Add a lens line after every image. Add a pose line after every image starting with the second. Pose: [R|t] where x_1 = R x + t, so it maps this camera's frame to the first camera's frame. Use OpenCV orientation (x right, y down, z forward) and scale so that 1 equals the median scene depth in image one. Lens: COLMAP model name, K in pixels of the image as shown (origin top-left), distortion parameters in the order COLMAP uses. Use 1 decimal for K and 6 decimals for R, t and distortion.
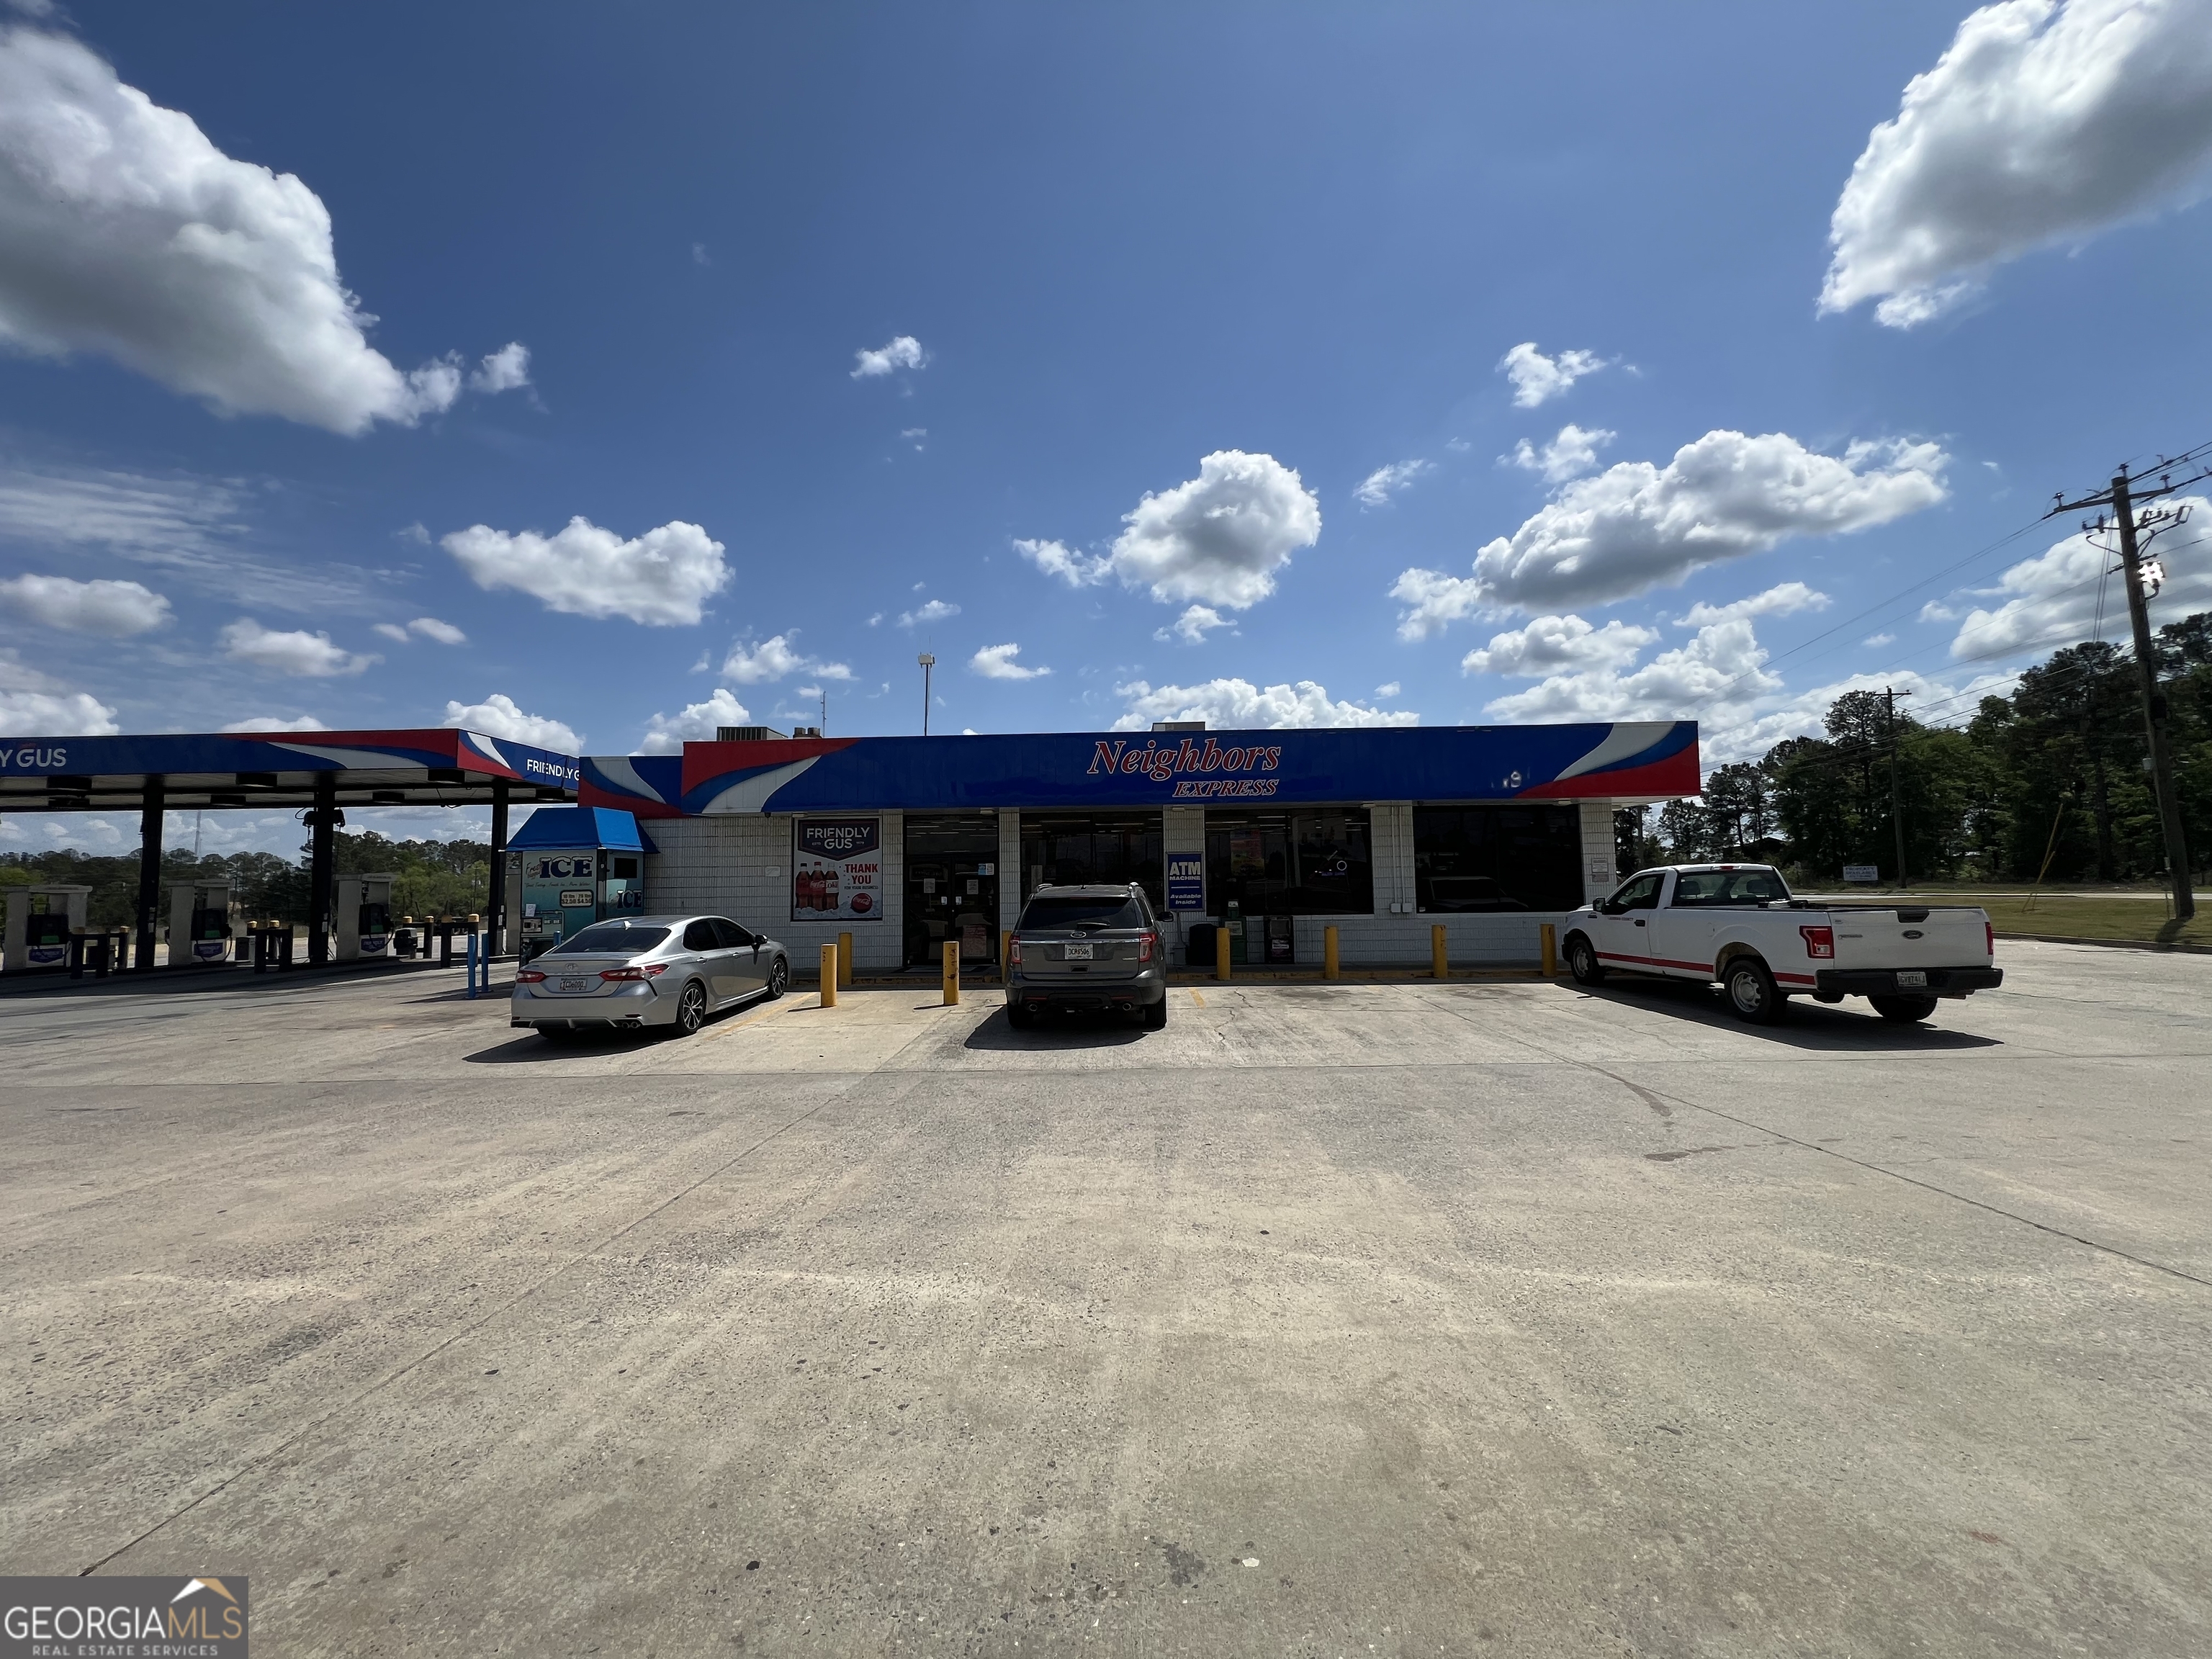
lens RADIAL K [[882.0, 0, 1102.1], [0, 882.0, 826.6], [0, 0, 1]] dist [0.002896, -0.000782]
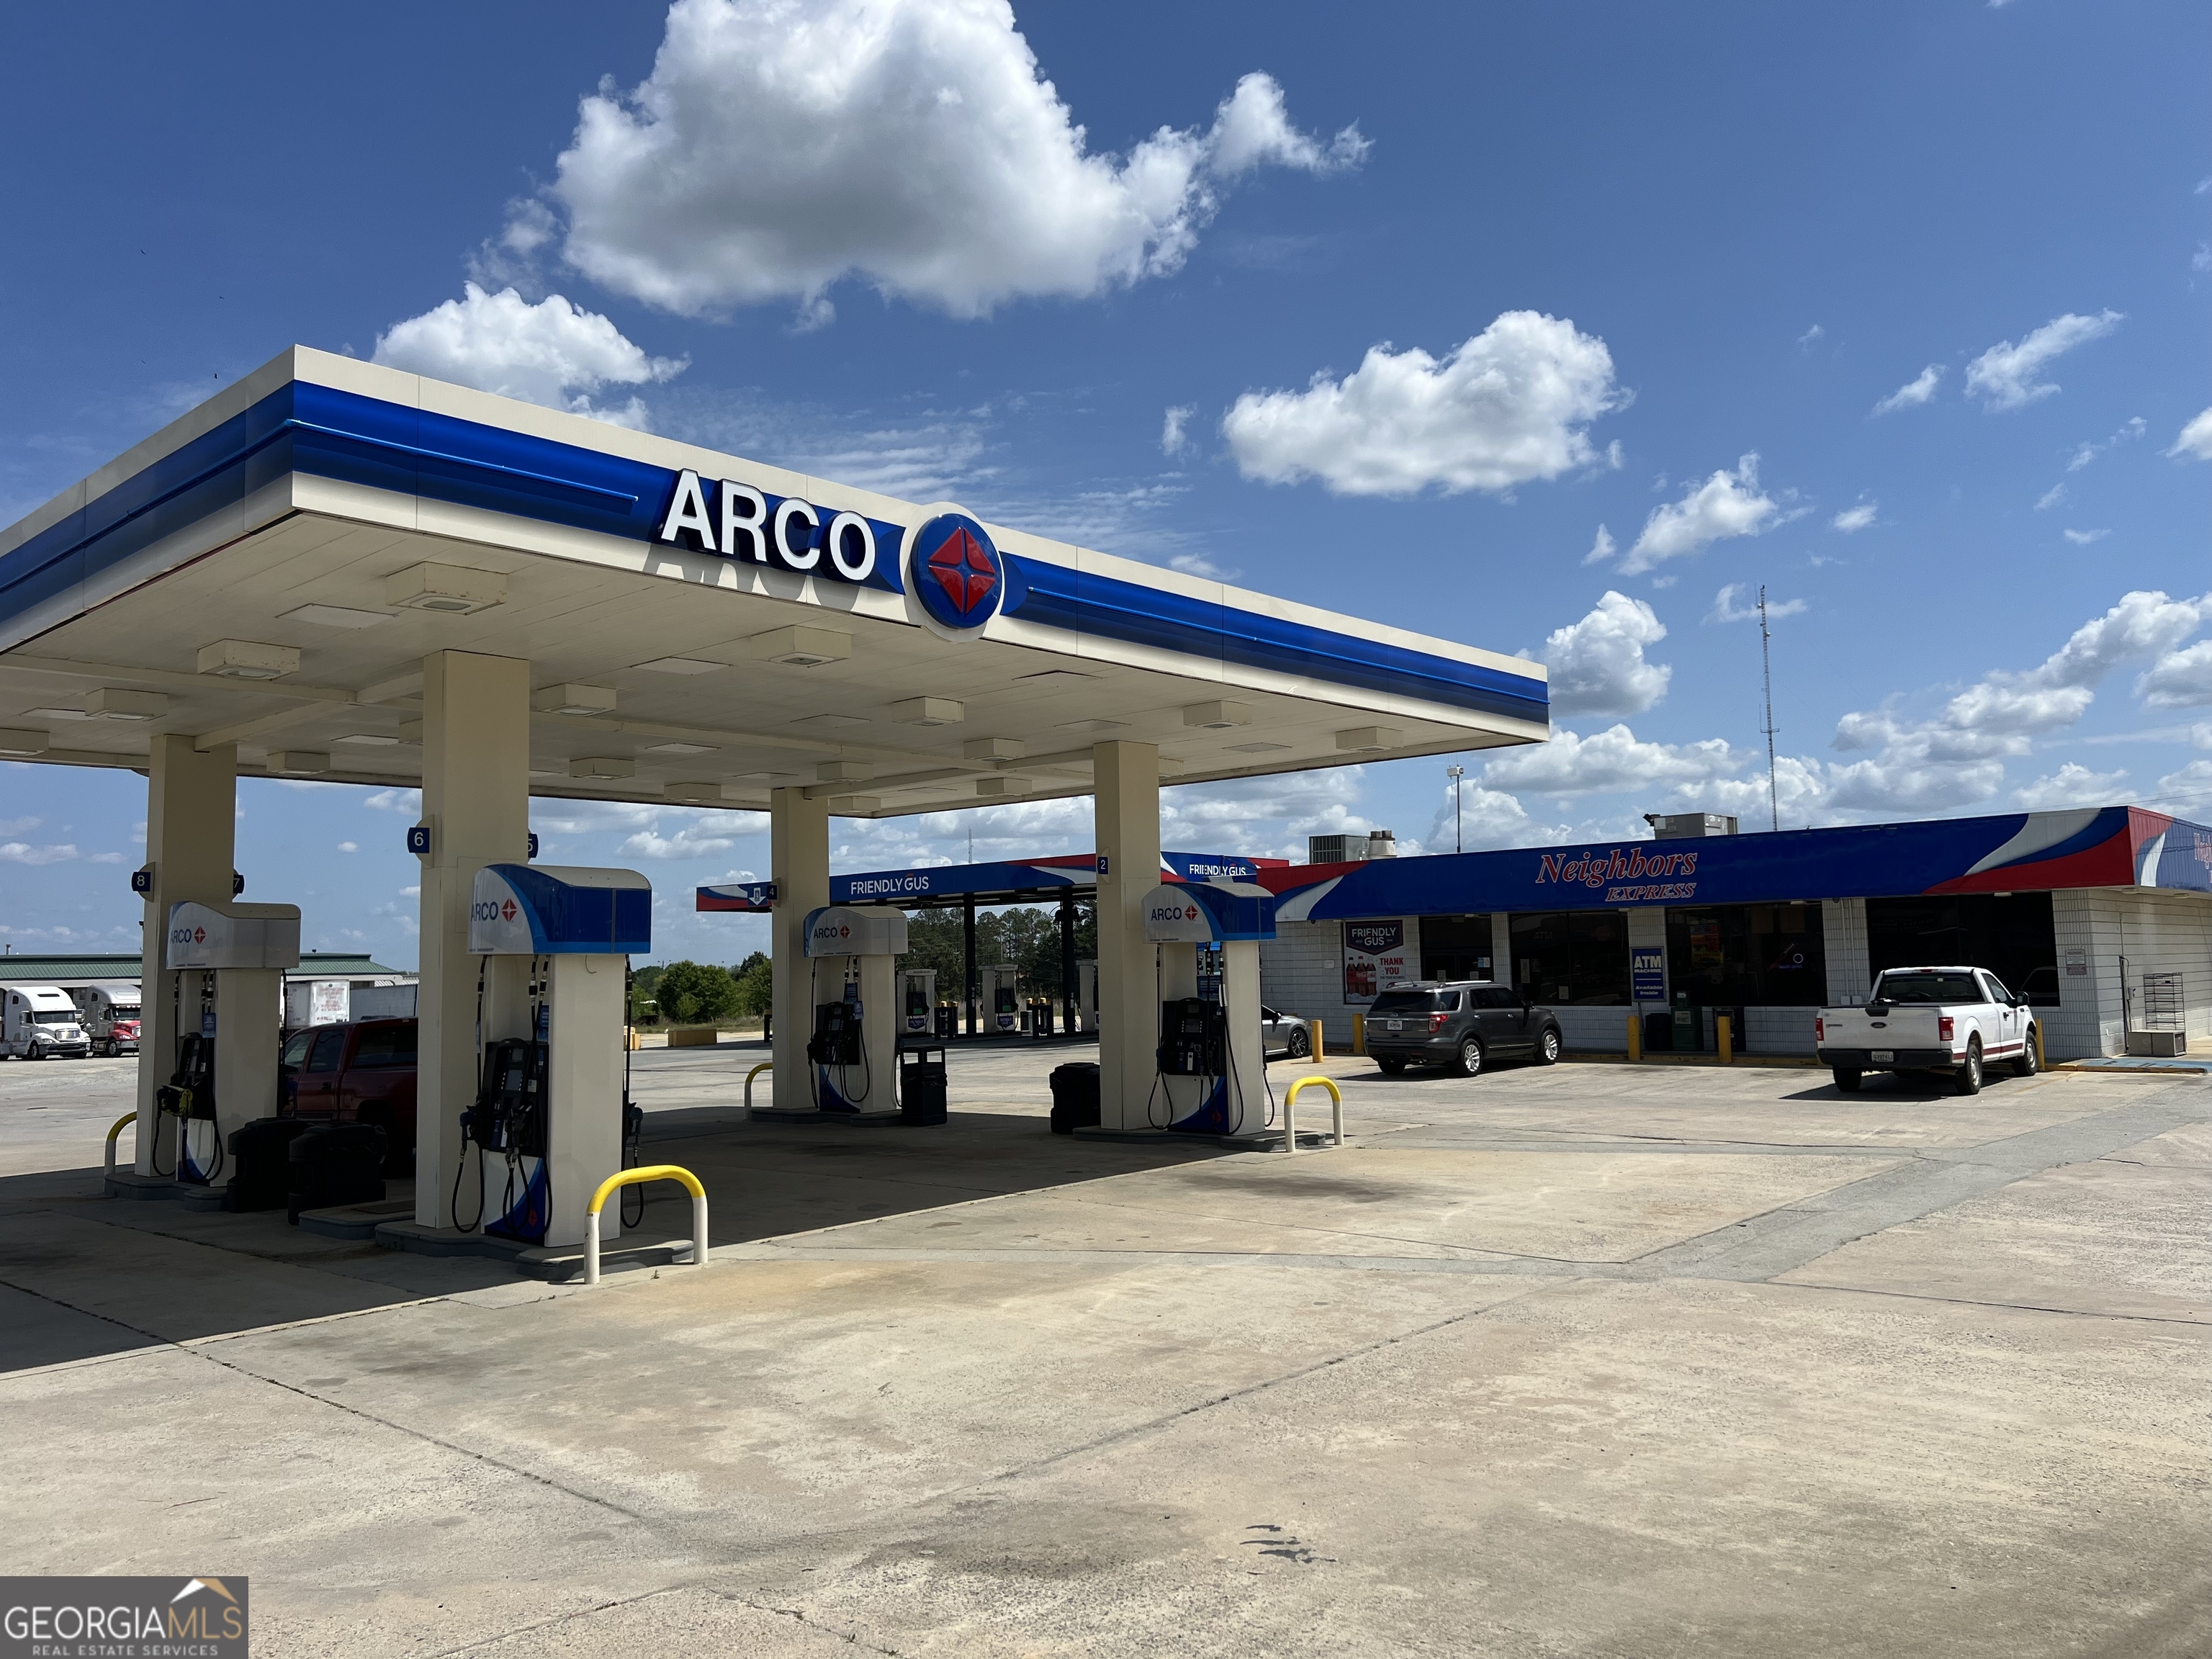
lens RADIAL K [[1657.4, 0, 1111.5], [0, 1657.4, 833.3], [0, 0, 1]] dist [0.043163, -0.025867]
pose [[0.756151, -0.053204, -0.652231, 0.929149], [0.055595, 0.998309, -0.016981, -0.110792], [0.652032, -0.023421, 0.757830, -0.969303]]
